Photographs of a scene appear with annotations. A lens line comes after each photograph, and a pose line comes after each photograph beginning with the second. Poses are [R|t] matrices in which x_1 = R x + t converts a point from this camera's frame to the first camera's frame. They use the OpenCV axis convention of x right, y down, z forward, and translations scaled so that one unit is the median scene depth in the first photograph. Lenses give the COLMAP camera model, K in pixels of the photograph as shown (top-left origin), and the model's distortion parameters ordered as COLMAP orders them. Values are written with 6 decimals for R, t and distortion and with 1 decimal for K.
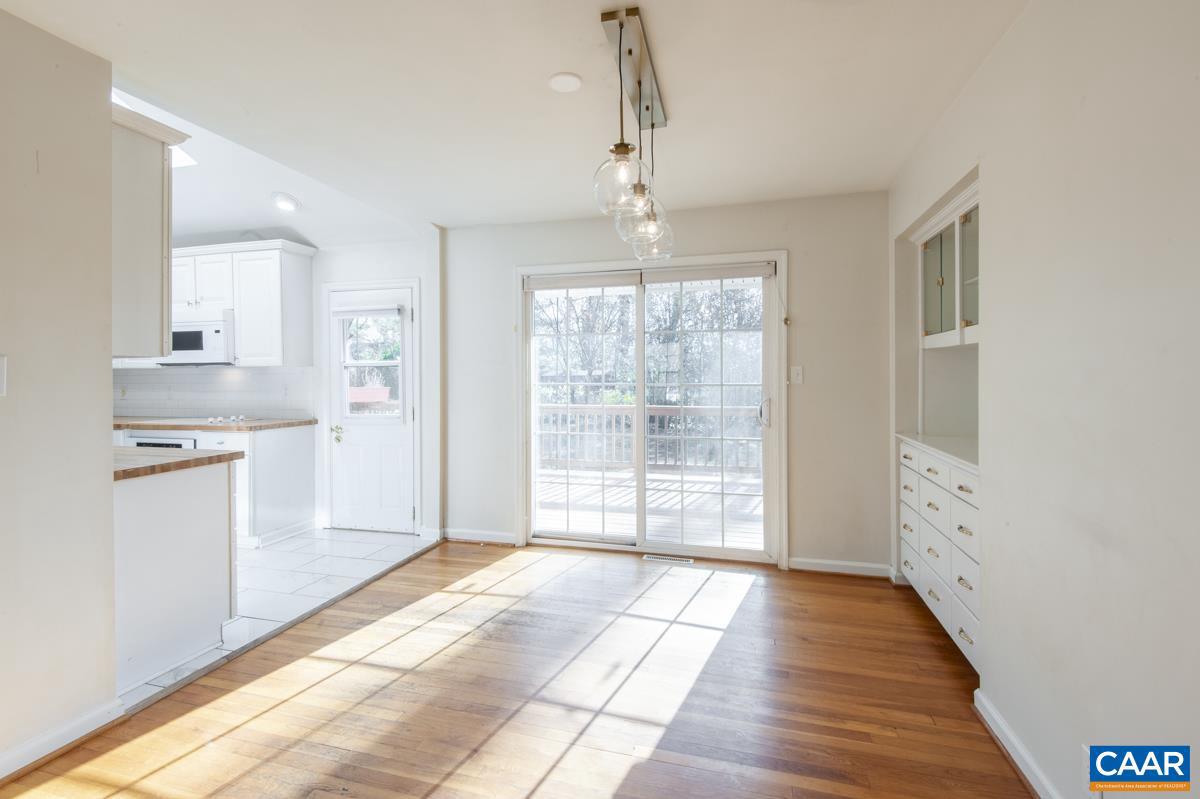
lens RADIAL K [[550.5, 0, 602.4], [0, 550.5, 375.1], [0, 0, 1]] dist [0.012550, -0.005337]
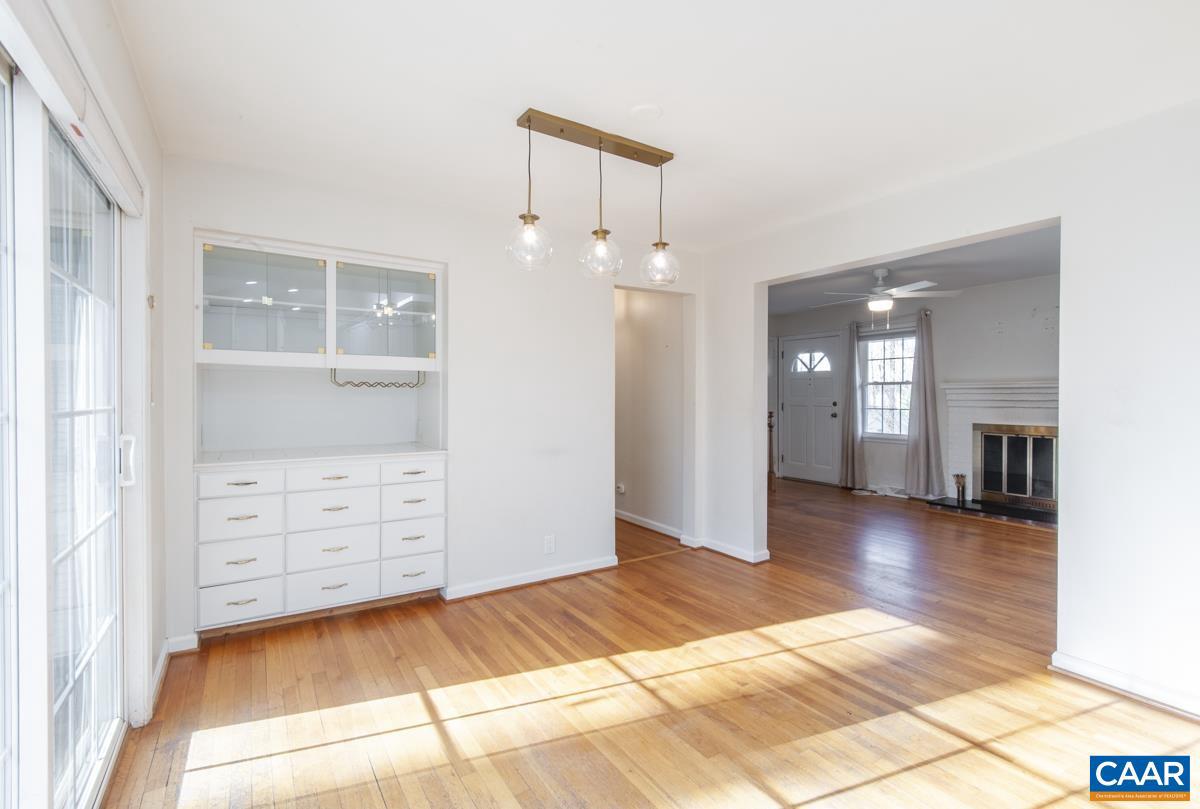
lens RADIAL K [[550.5, 0, 600.1], [0, 550.5, 396.8], [0, 0, 1]] dist [0.012550, -0.005337]
pose [[-0.739670, -0.003455, 0.672961, -0.479455], [-0.000132, 0.999988, 0.004989, 0.001963], [-0.672970, 0.003602, -0.739661, 1.247476]]
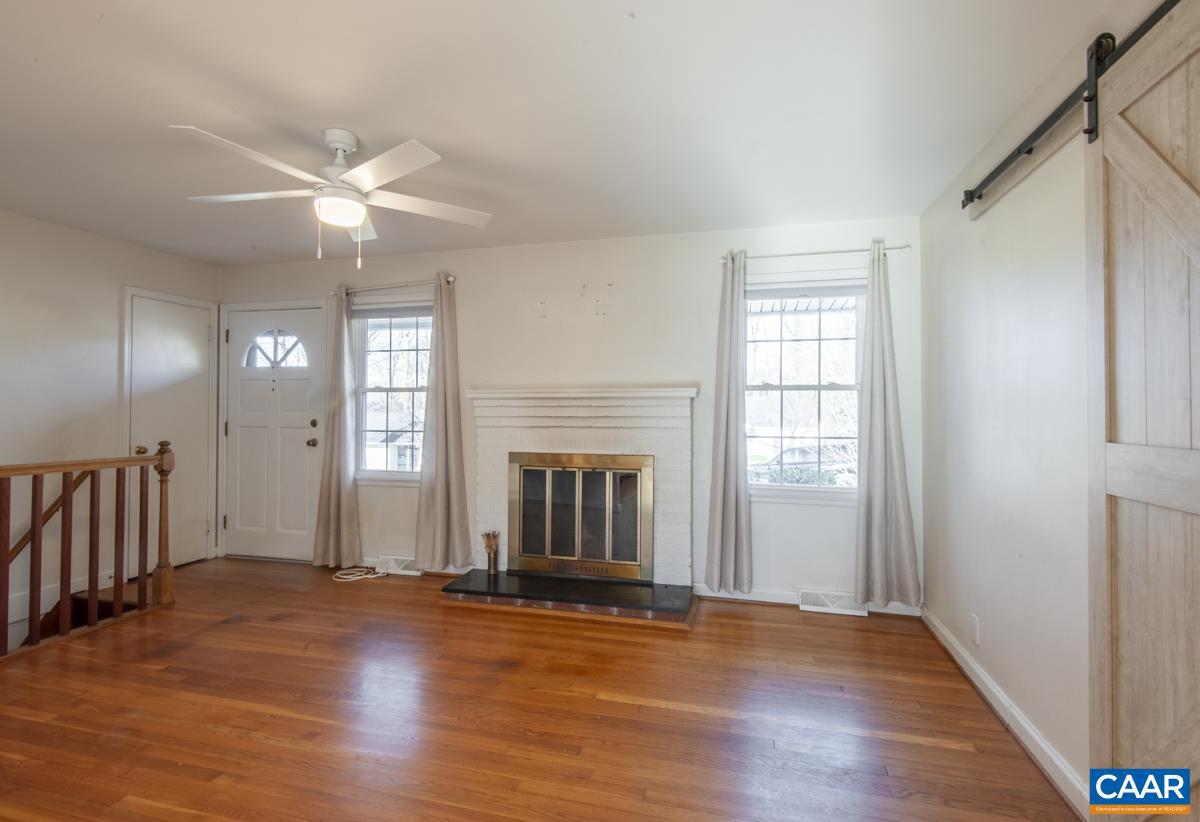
lens RADIAL K [[567.3, 0, 598.5], [0, 567.3, 407.3], [0, 0, 1]] dist [0.019379, 0.000198]
pose [[-0.999971, -0.005006, -0.005805, -0.340920], [-0.004946, 0.999936, -0.010200, 0.014759], [0.005856, -0.010171, -0.999931, 0.250768]]
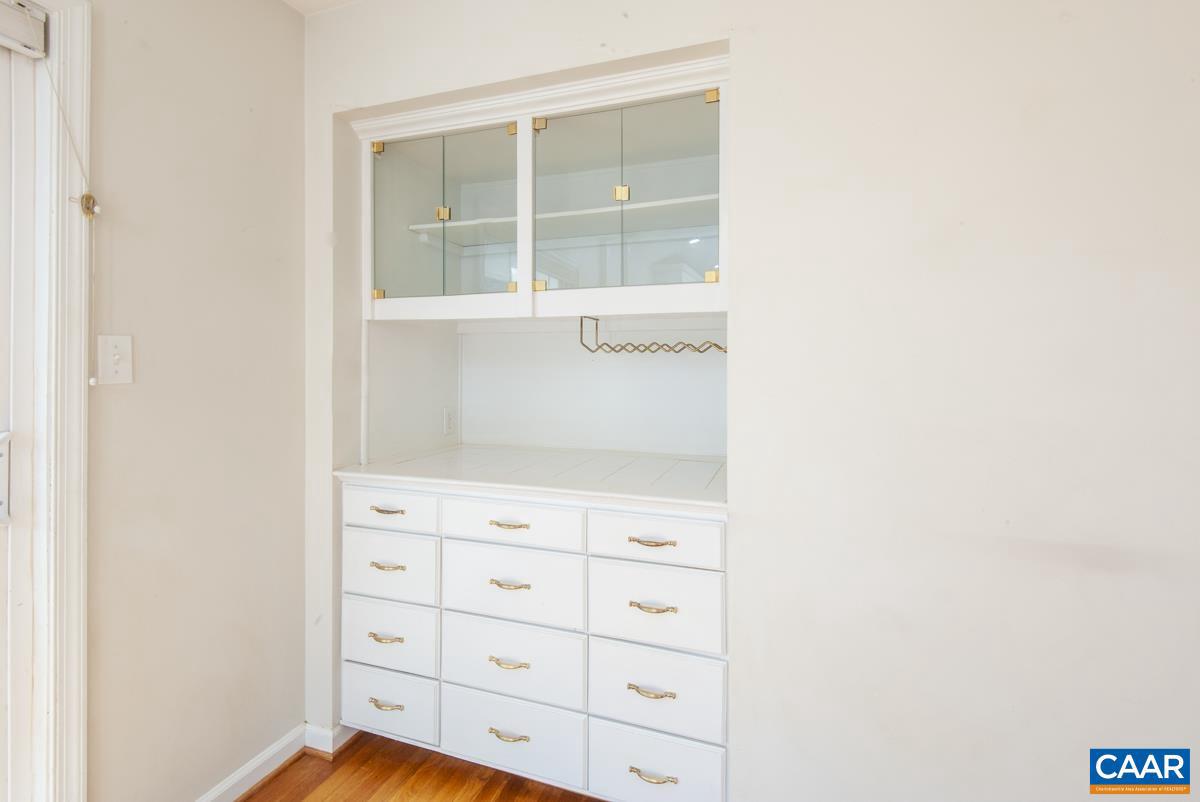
lens RADIAL K [[550.5, 0, 591.5], [0, 550.5, 368.7], [0, 0, 1]] dist [0.012550, -0.005337]
pose [[0.089280, 0.009428, 0.995962, 0.014134], [-0.000318, 0.999955, -0.009438, 0.010383], [-0.996007, 0.000526, 0.089279, 0.726820]]
